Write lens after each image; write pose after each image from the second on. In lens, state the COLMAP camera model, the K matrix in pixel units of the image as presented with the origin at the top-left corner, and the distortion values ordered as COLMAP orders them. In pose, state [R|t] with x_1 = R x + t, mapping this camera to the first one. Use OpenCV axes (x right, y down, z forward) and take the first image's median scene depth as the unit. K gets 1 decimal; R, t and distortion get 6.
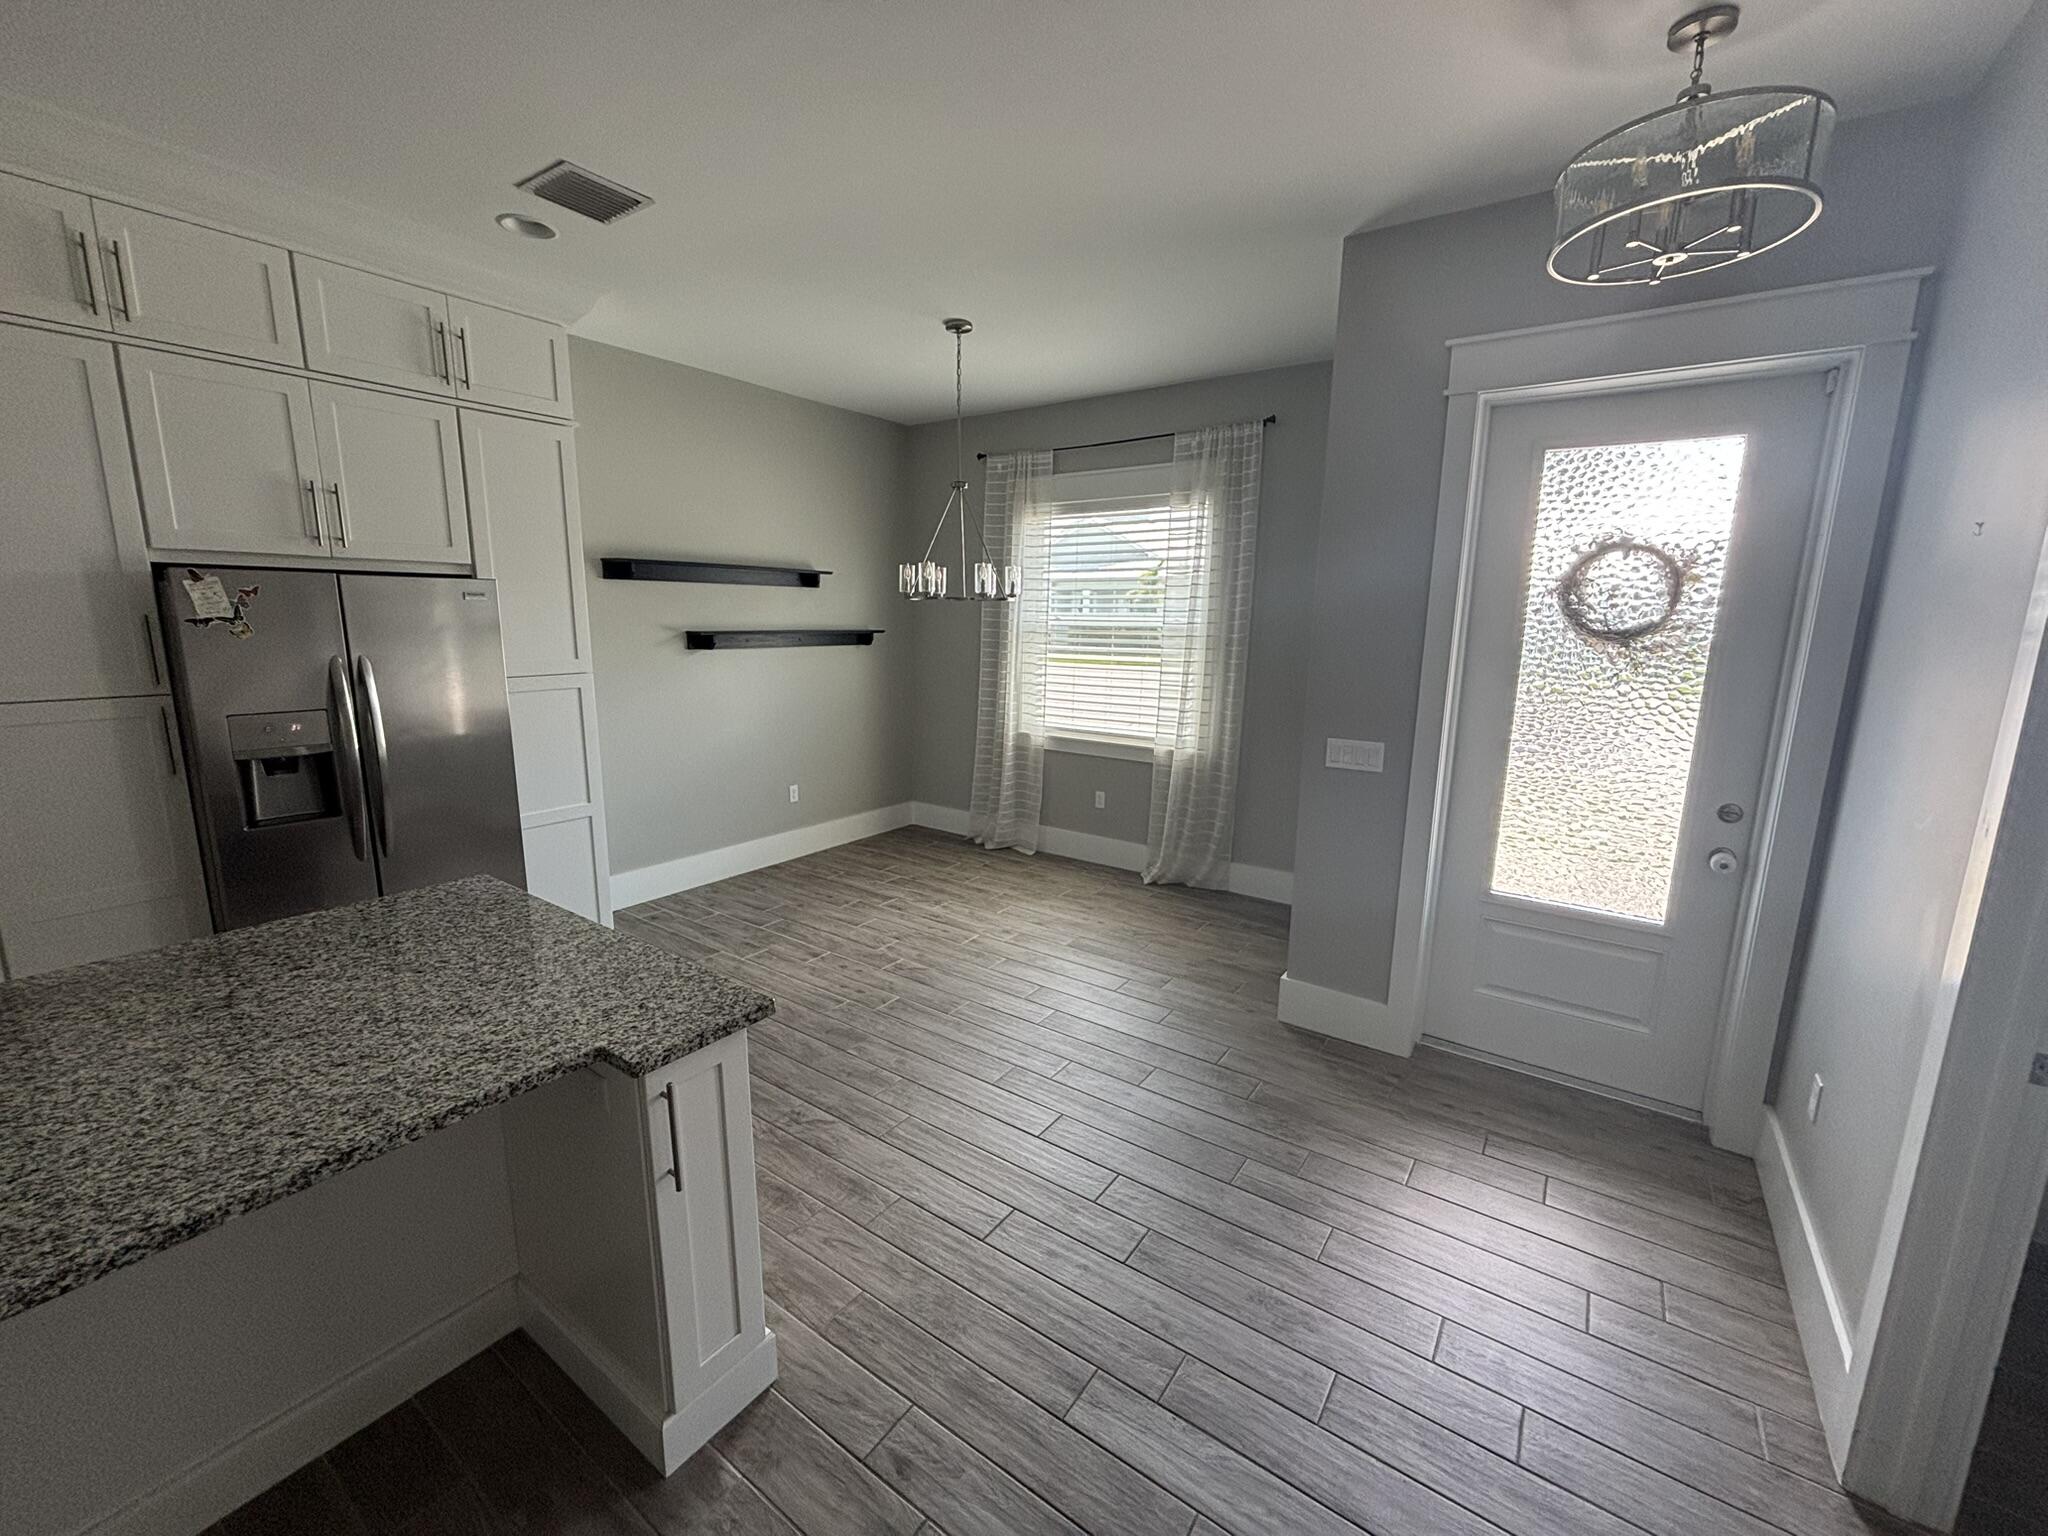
lens RADIAL K [[825.1, 0, 1026.1], [0, 825.1, 764.1], [0, 0, 1]] dist [0.004303, 0.000296]
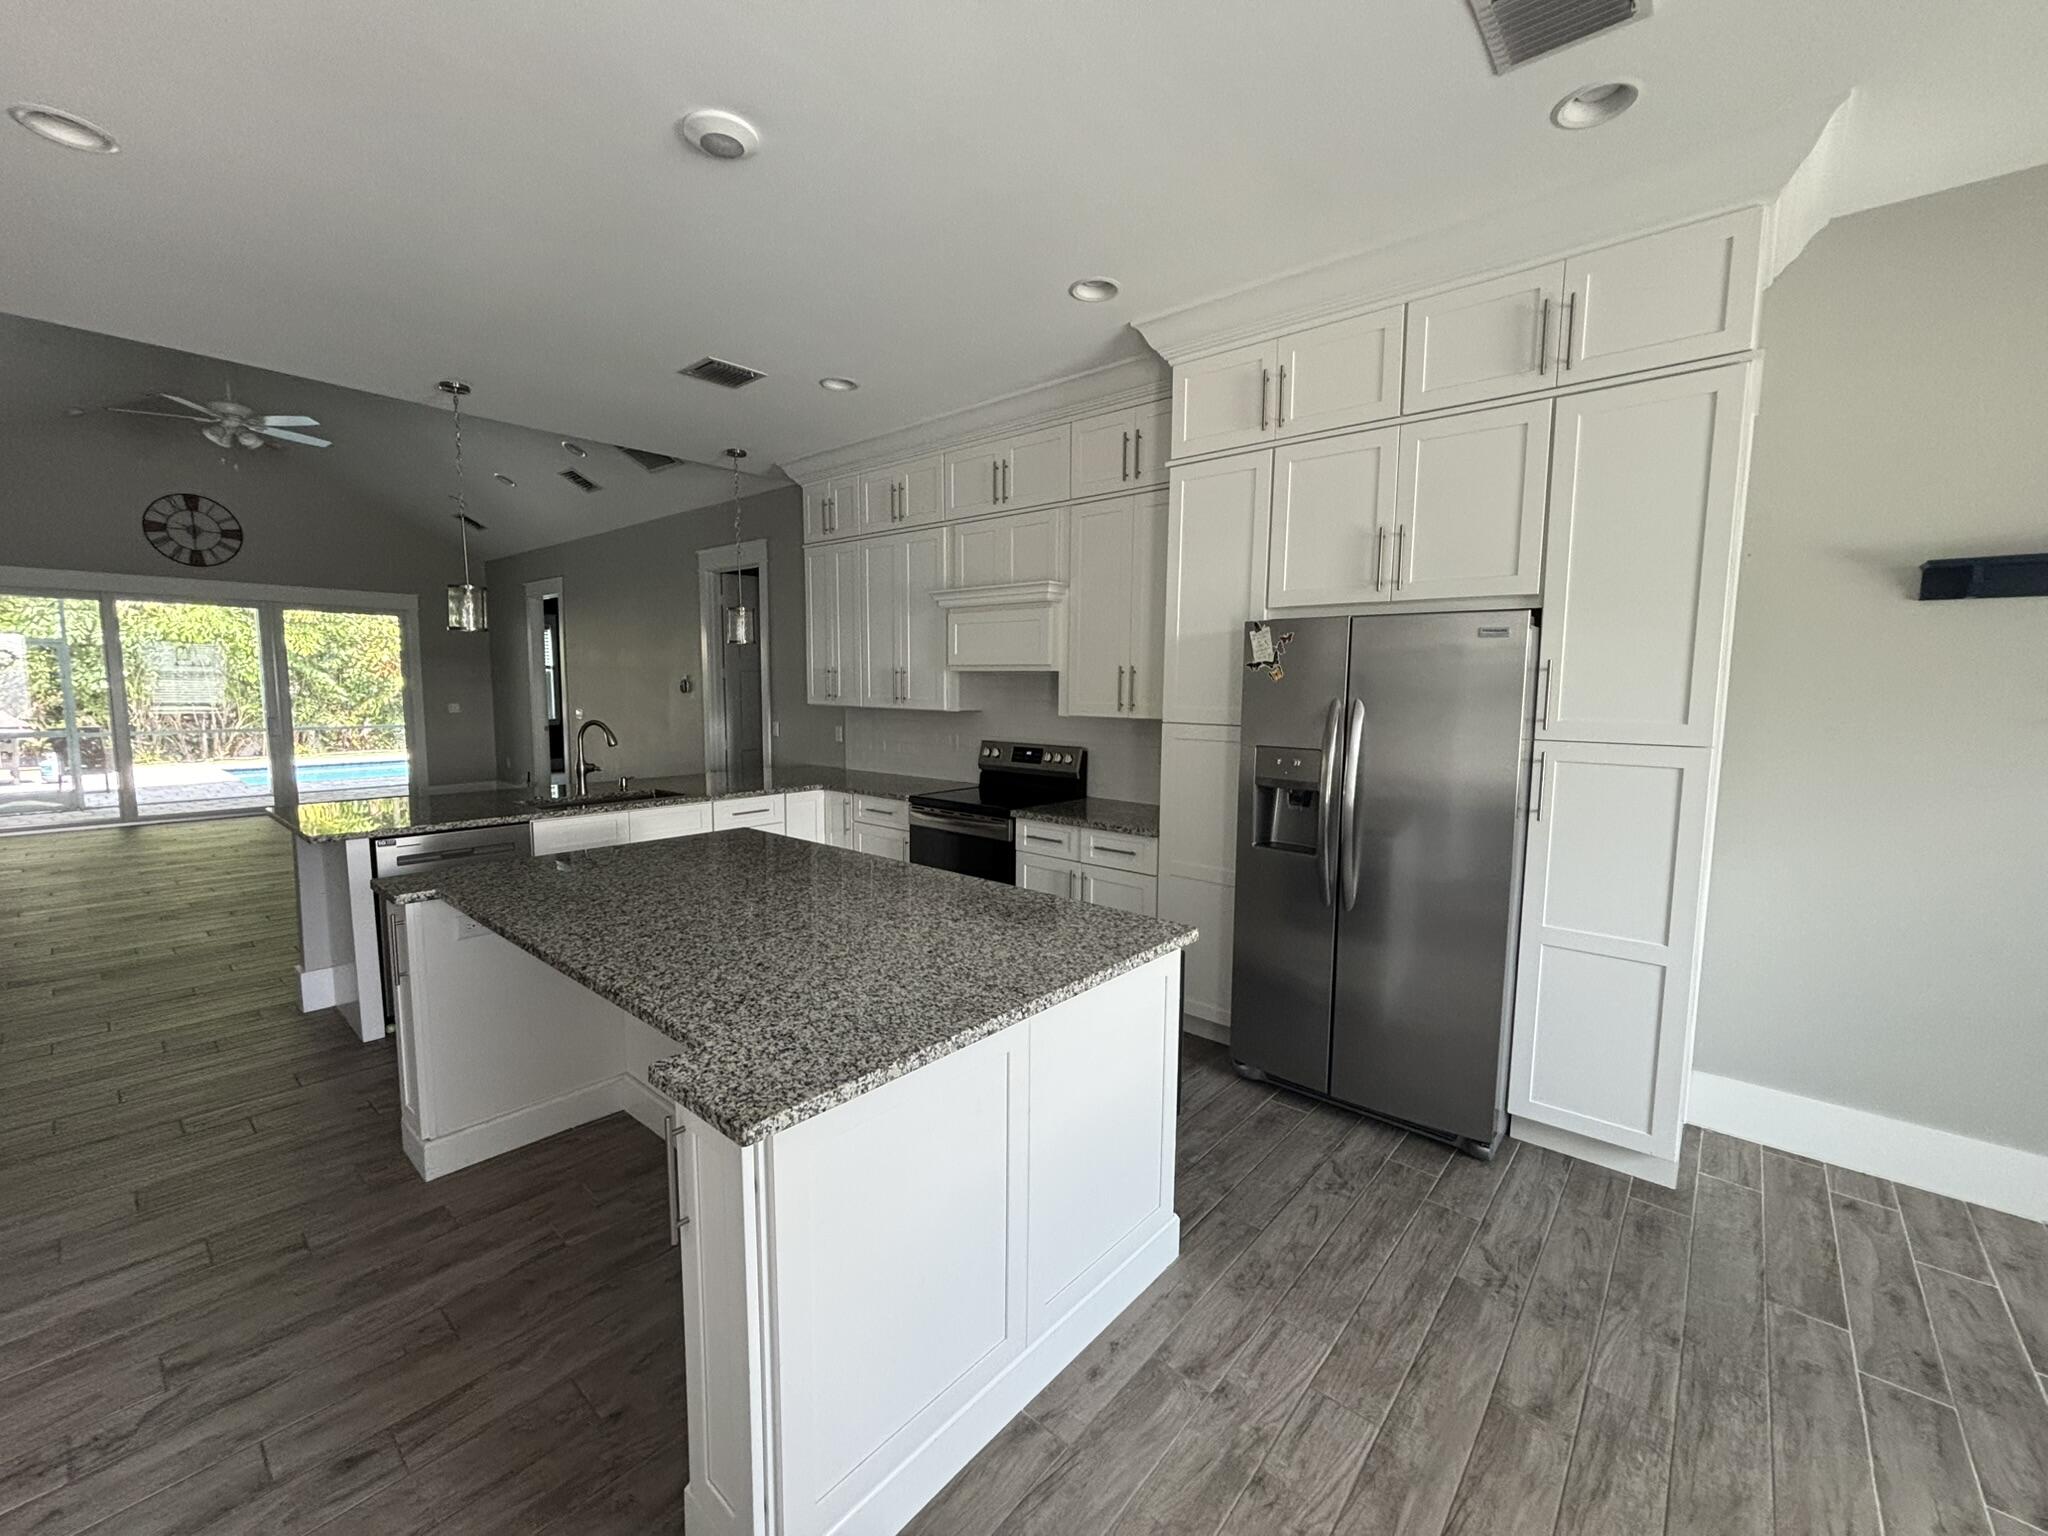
lens RADIAL K [[825.1, 0, 1028.0], [0, 825.1, 771.9], [0, 0, 1]] dist [0.004303, 0.000296]
pose [[-0.096023, 0.090515, -0.991255, 0.203054], [-0.194957, 0.974858, 0.107903, -0.079845], [0.976100, 0.203613, -0.075963, 0.736052]]
